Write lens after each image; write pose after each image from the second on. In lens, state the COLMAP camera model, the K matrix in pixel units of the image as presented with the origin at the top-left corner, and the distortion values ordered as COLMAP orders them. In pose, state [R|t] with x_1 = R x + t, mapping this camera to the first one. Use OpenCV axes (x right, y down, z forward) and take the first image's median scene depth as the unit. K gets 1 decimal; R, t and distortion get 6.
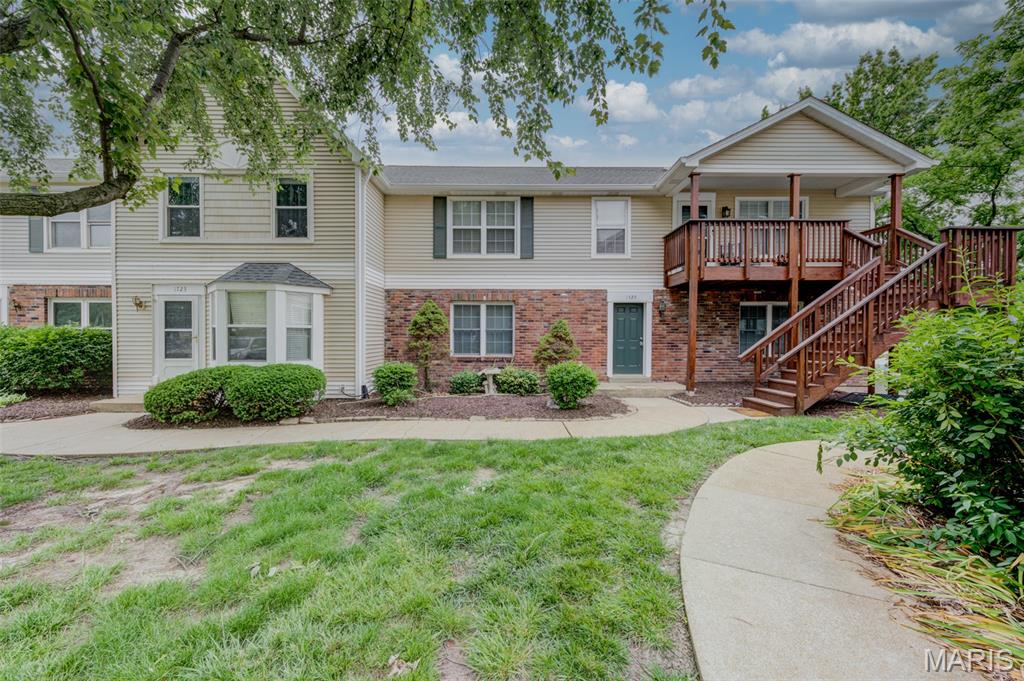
lens RADIAL K [[401.6, 0, 510.7], [0, 401.6, 338.3], [0, 0, 1]] dist [0.005521, -0.002253]
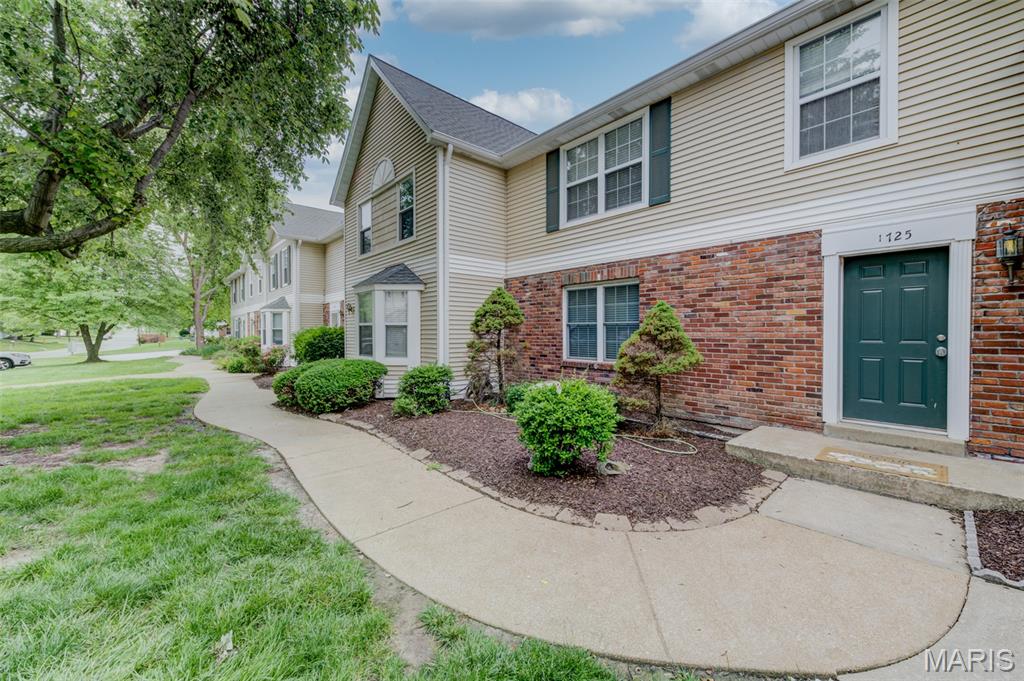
lens RADIAL K [[401.6, 0, 516.9], [0, 401.6, 337.5], [0, 0, 1]] dist [0.005521, -0.002253]
pose [[0.663531, 0.004679, -0.748134, 0.350717], [-0.003749, 0.999989, 0.002929, 0.000757], [0.748139, 0.000861, 0.663542, 0.440661]]
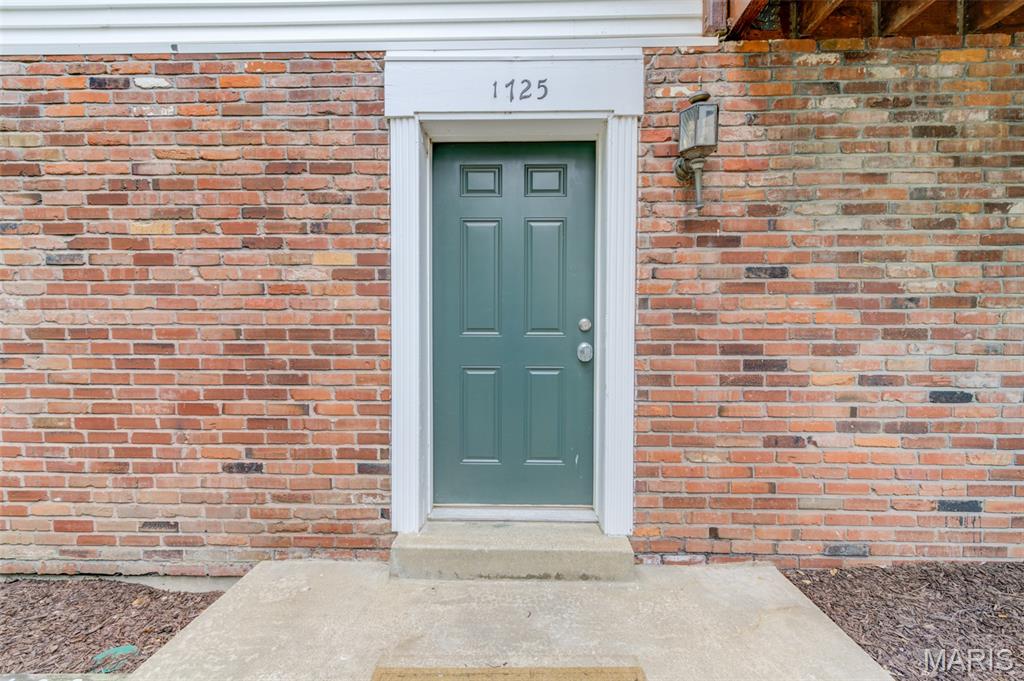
lens RADIAL K [[401.6, 0, 513.3], [0, 401.6, 339.9], [0, 0, 1]] dist [0.005521, -0.002253]
pose [[0.999411, -0.001353, -0.034292, 0.302159], [0.001640, 0.999964, 0.008342, 0.006577], [0.034279, -0.008394, 0.999377, 0.818830]]
